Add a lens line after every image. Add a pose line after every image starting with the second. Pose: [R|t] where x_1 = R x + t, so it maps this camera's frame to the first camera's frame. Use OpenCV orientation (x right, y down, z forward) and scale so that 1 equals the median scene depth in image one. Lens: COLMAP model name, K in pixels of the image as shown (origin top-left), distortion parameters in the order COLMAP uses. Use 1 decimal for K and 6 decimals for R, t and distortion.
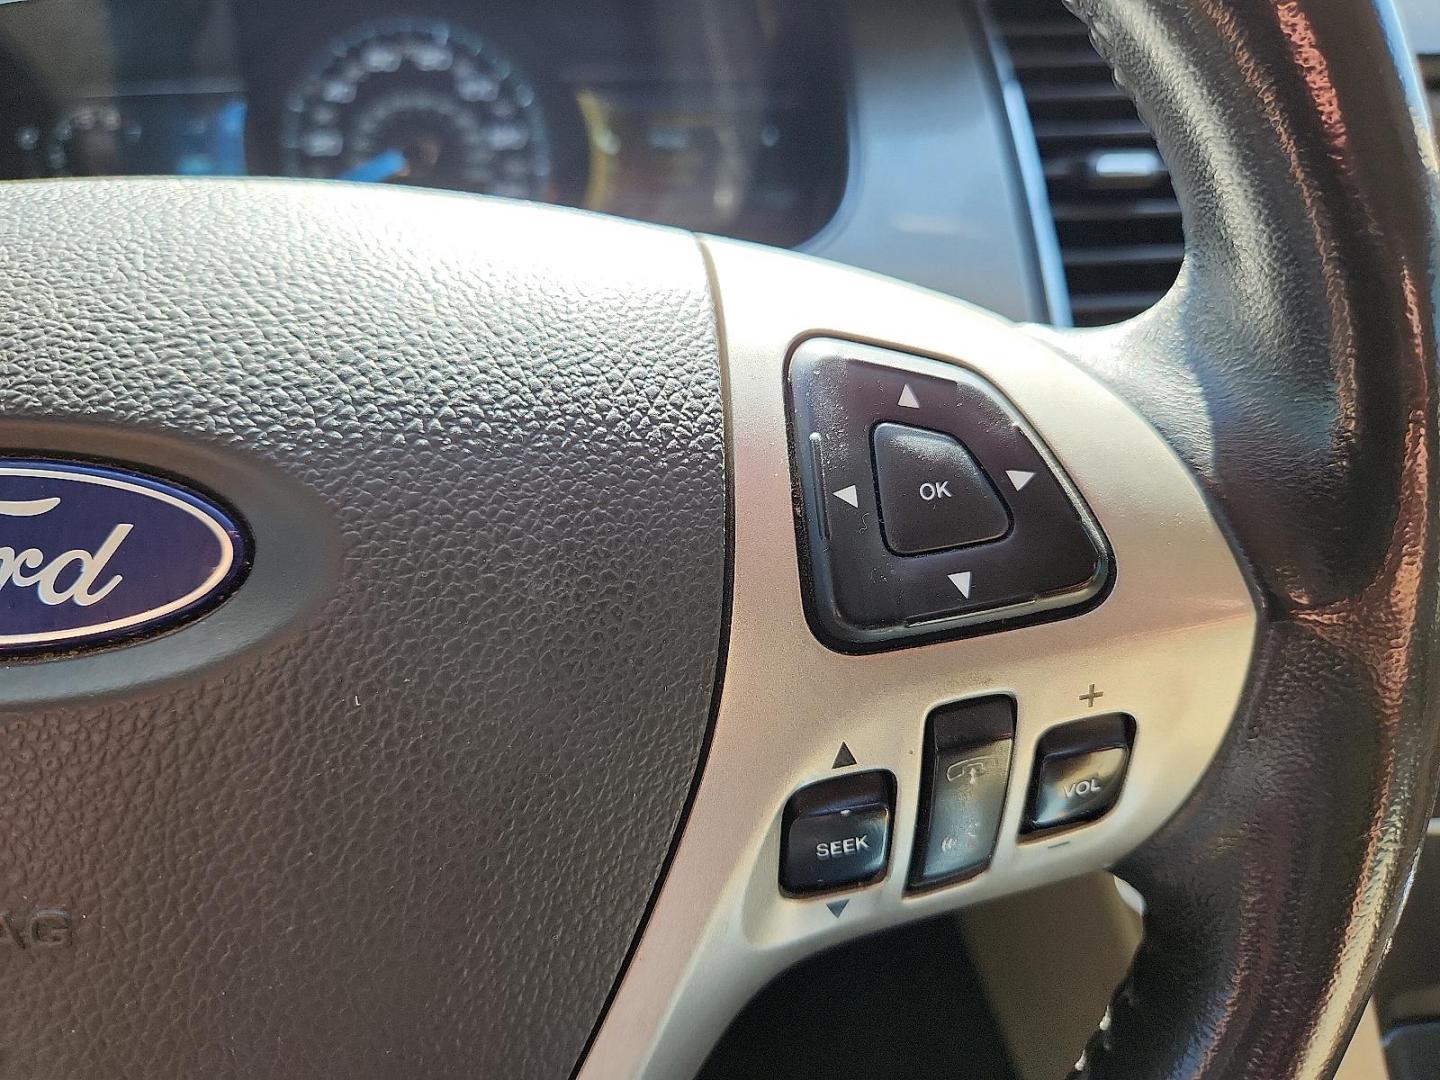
lens RADIAL K [[999.3, 0, 716.5], [0, 999.3, 580.7], [0, 0, 1]] dist [0.031262, -0.084137]
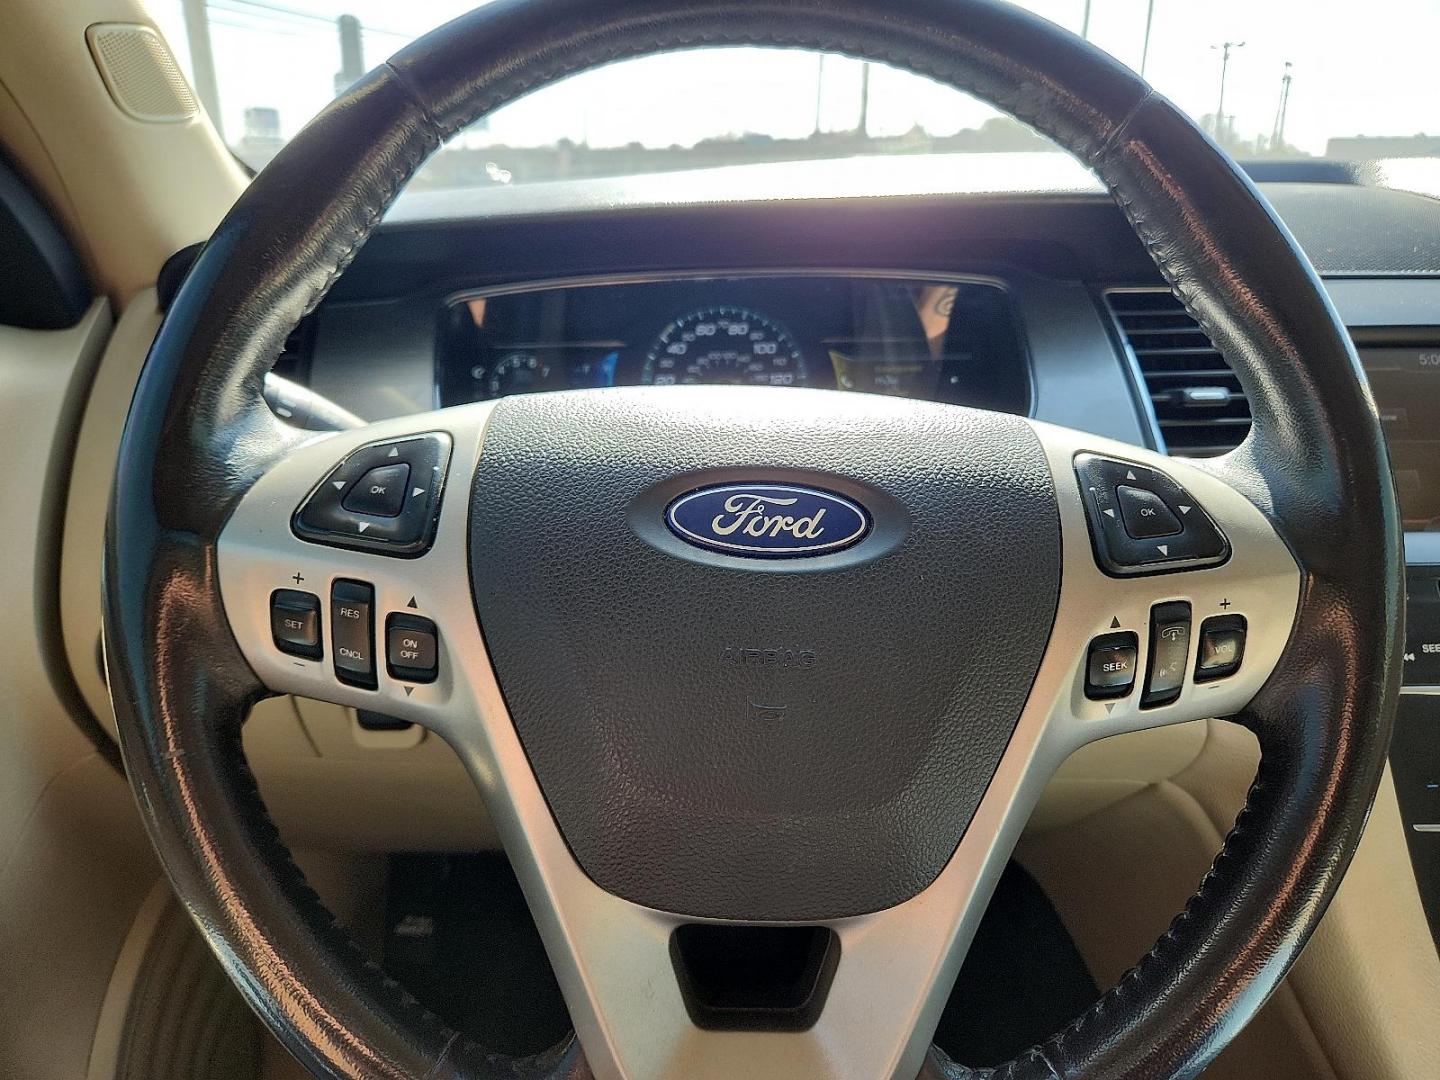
lens RADIAL K [[999.3, 0, 716.5], [0, 999.3, 580.7], [0, 0, 1]] dist [0.031262, -0.084137]
pose [[0.997373, 0.017841, -0.070198, -0.587380], [-0.033258, 0.973784, -0.225030, 0.597594], [0.064343, 0.226774, 0.971820, -1.222709]]
